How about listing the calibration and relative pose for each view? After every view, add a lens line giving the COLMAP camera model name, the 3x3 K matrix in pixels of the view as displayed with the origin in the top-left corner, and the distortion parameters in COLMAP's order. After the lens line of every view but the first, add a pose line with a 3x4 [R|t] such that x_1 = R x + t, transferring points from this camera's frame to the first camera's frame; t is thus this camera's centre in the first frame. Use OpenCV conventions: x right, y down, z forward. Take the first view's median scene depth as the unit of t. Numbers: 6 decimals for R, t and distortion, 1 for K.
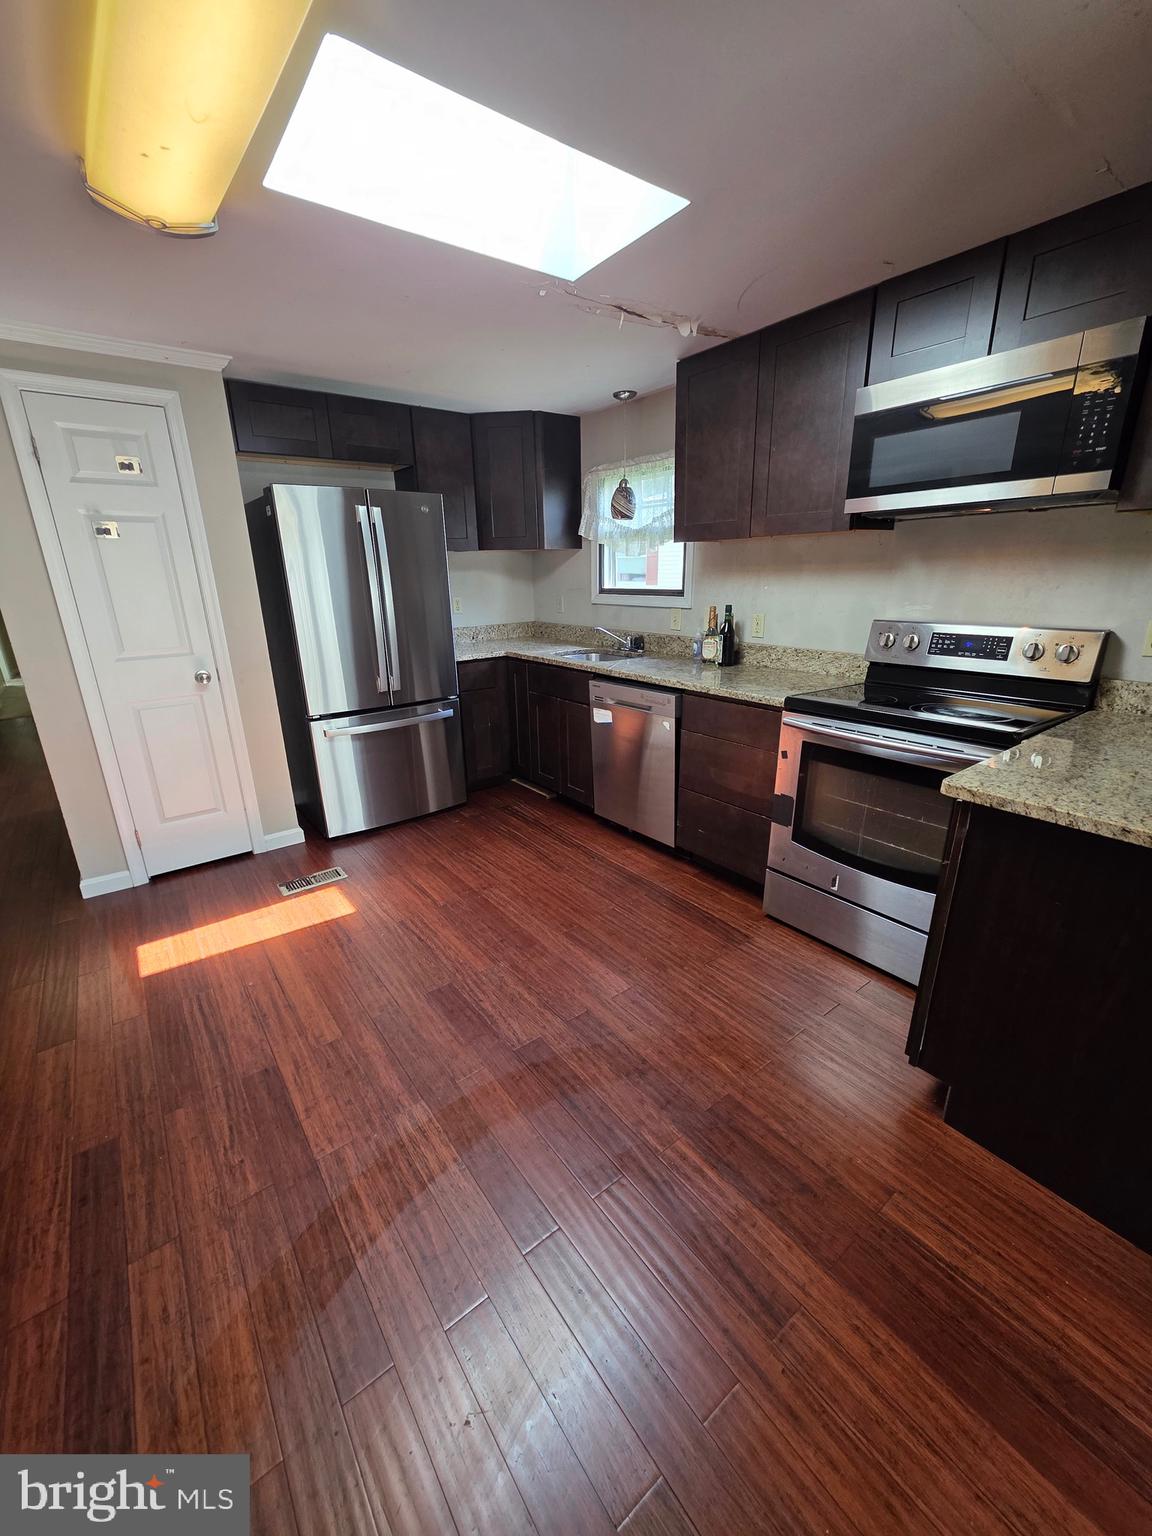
lens RADIAL K [[609.4, 0, 572.5], [0, 609.4, 771.0], [0, 0, 1]] dist [0.000722, -0.000117]
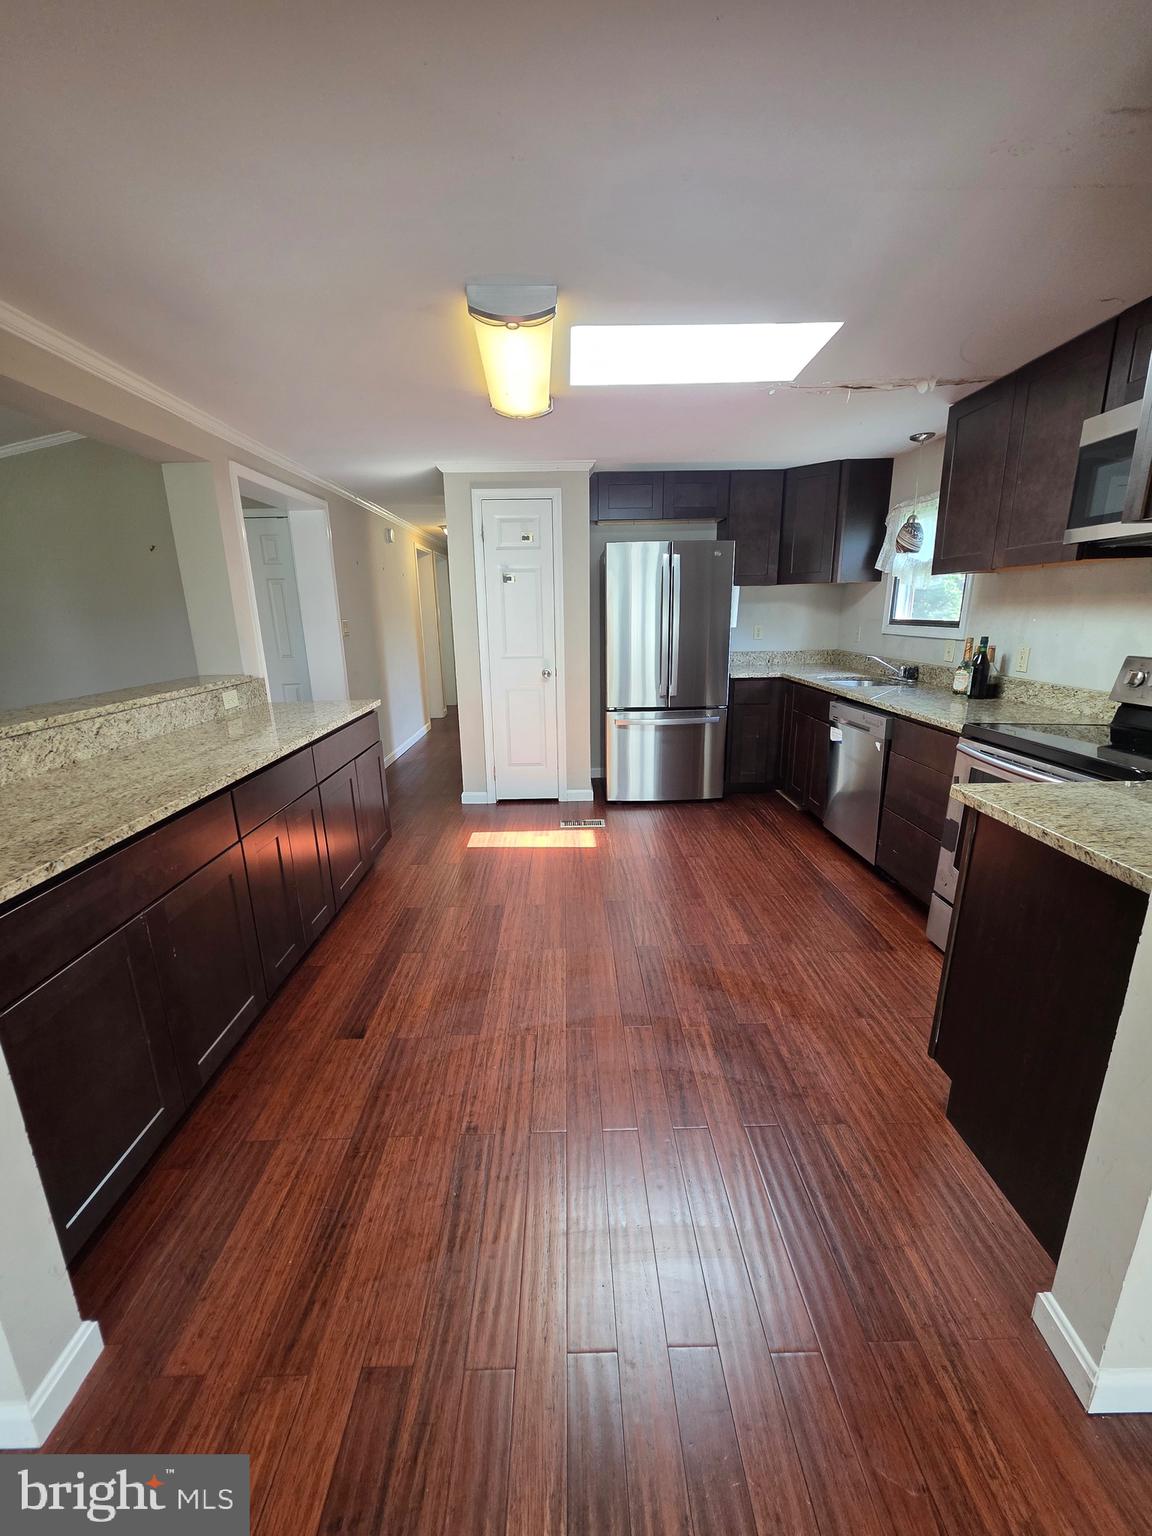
lens RADIAL K [[609.4, 0, 572.5], [0, 609.4, 771.0], [0, 0, 1]] dist [0.000722, -0.000117]
pose [[0.805450, 0.157089, -0.571466, 0.316213], [-0.184322, 0.982811, 0.010370, 0.050827], [0.563272, 0.096981, 0.820560, -0.152728]]
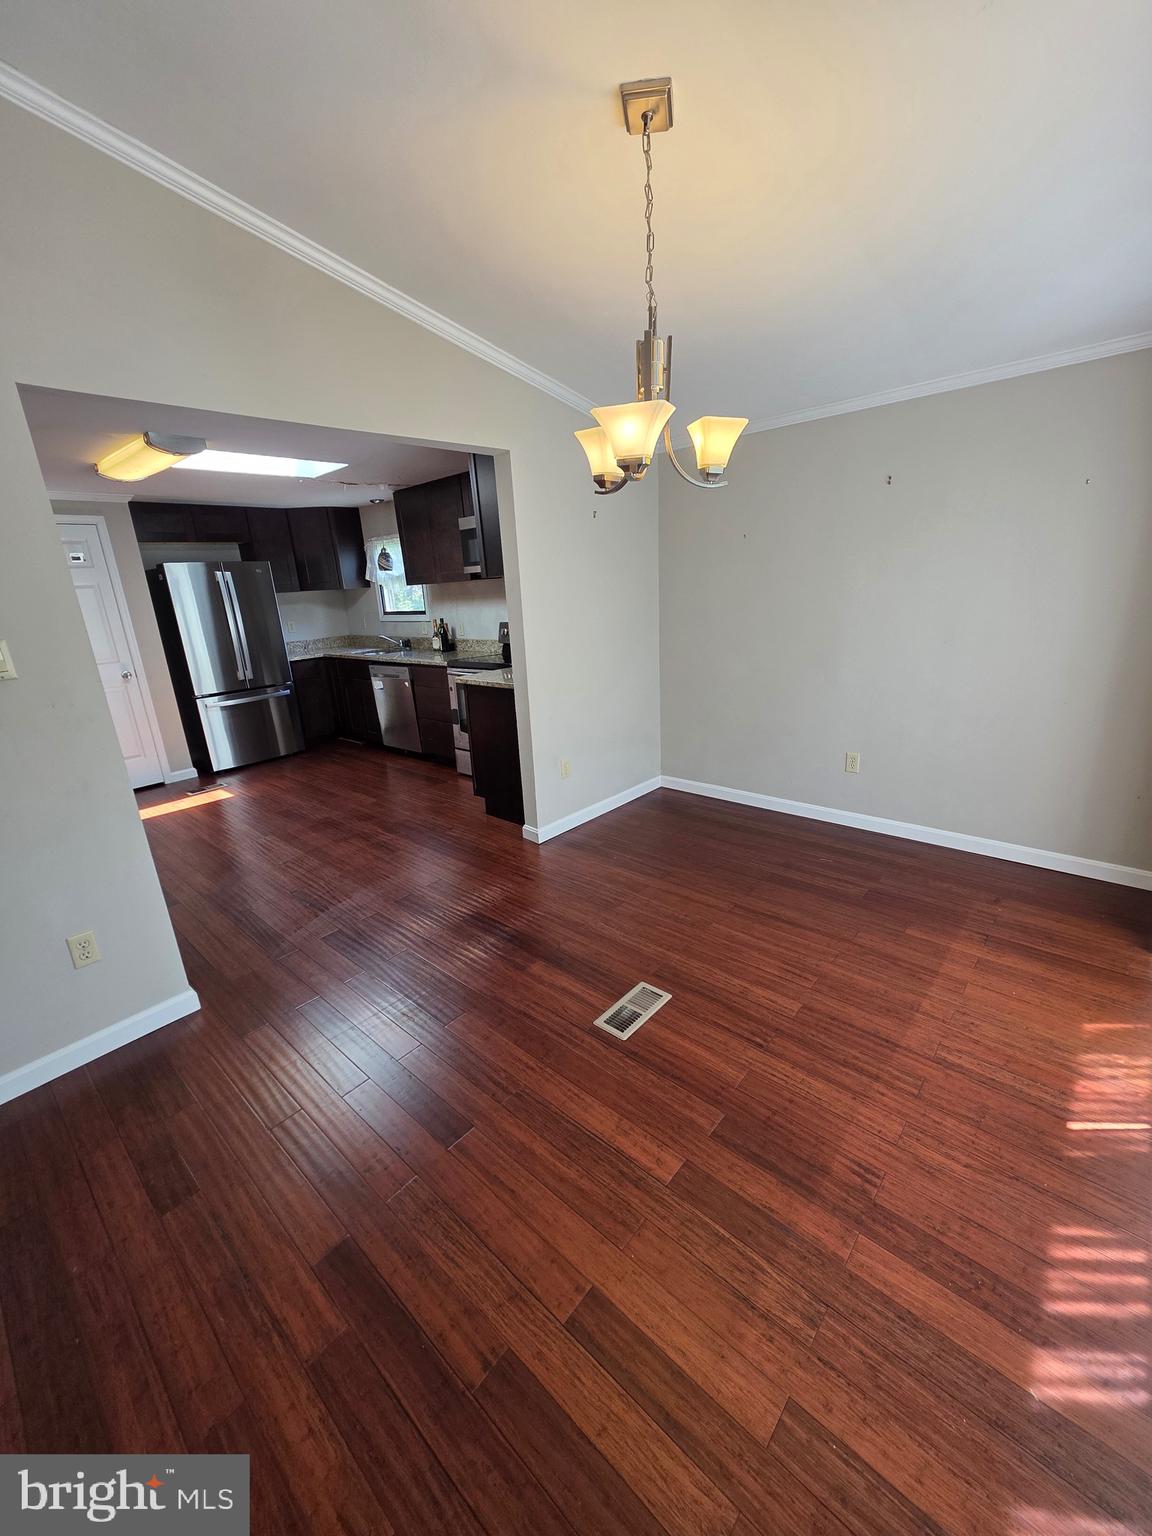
lens RADIAL K [[609.4, 0, 572.5], [0, 609.4, 771.0], [0, 0, 1]] dist [0.000722, -0.000117]
pose [[0.980756, -0.091687, 0.172370, 0.284879], [0.096039, 0.995231, -0.017062, 0.250016], [-0.169984, 0.033288, 0.984884, -0.843565]]
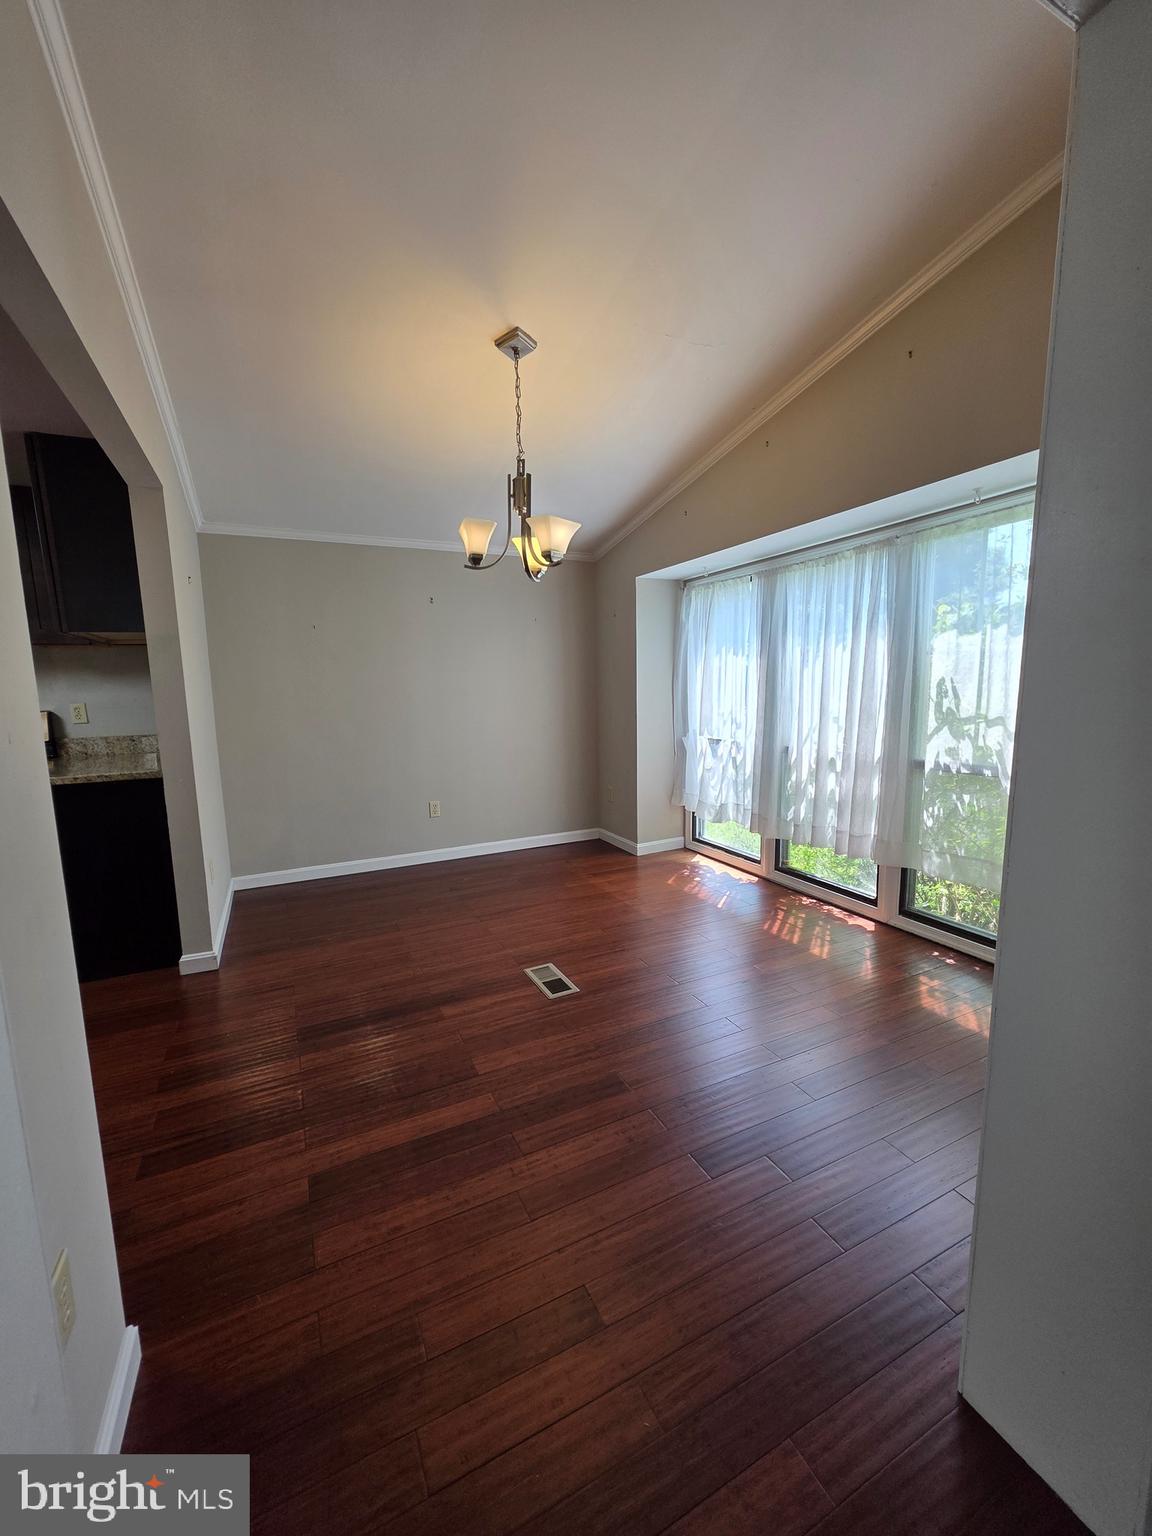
lens RADIAL K [[609.4, 0, 572.5], [0, 609.4, 771.0], [0, 0, 1]] dist [0.000722, -0.000117]
pose [[0.192189, -0.122845, 0.973639, -0.345894], [0.326447, 0.943636, 0.054621, 0.206982], [-0.925471, 0.307344, 0.221459, -0.450125]]
